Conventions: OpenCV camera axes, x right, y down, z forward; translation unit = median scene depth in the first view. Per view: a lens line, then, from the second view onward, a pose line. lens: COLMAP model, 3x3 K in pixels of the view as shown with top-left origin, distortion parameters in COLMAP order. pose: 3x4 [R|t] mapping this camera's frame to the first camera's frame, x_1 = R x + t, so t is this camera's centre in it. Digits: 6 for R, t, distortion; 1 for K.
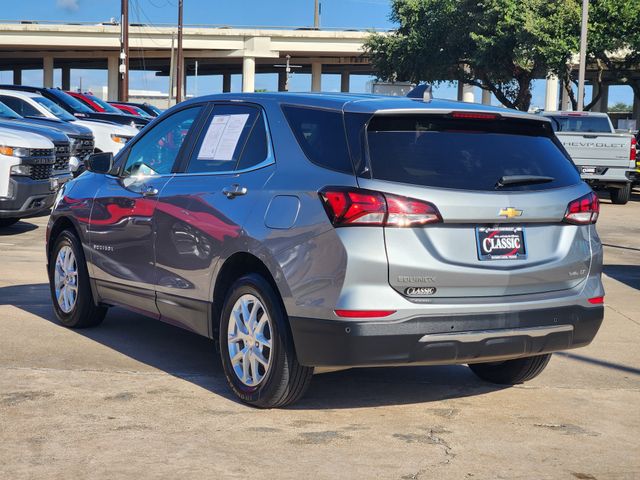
lens RADIAL K [[1202.6, 0, 290.1], [0, 1202.6, 238.9], [0, 0, 1]] dist [0.002766, 0.236383]
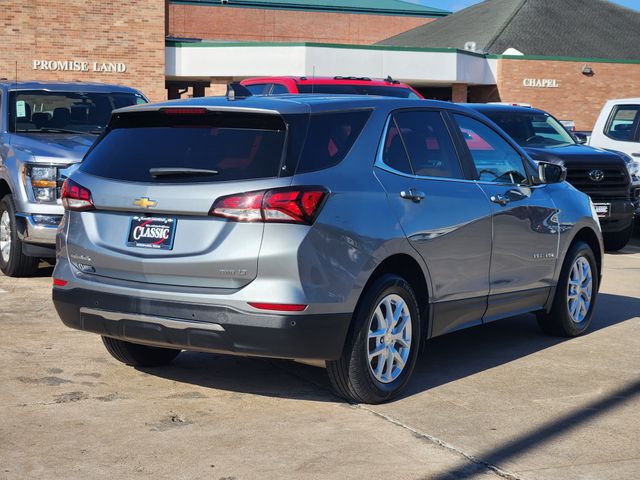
lens RADIAL K [[1202.6, 0, 290.1], [0, 1202.6, 238.9], [0, 0, 1]] dist [0.002766, 0.236383]
pose [[0.417887, 0.053626, -0.906915, 1.166038], [-0.077135, 0.996746, 0.023395, -0.024322], [0.905219, 0.060178, 0.420664, 0.668992]]
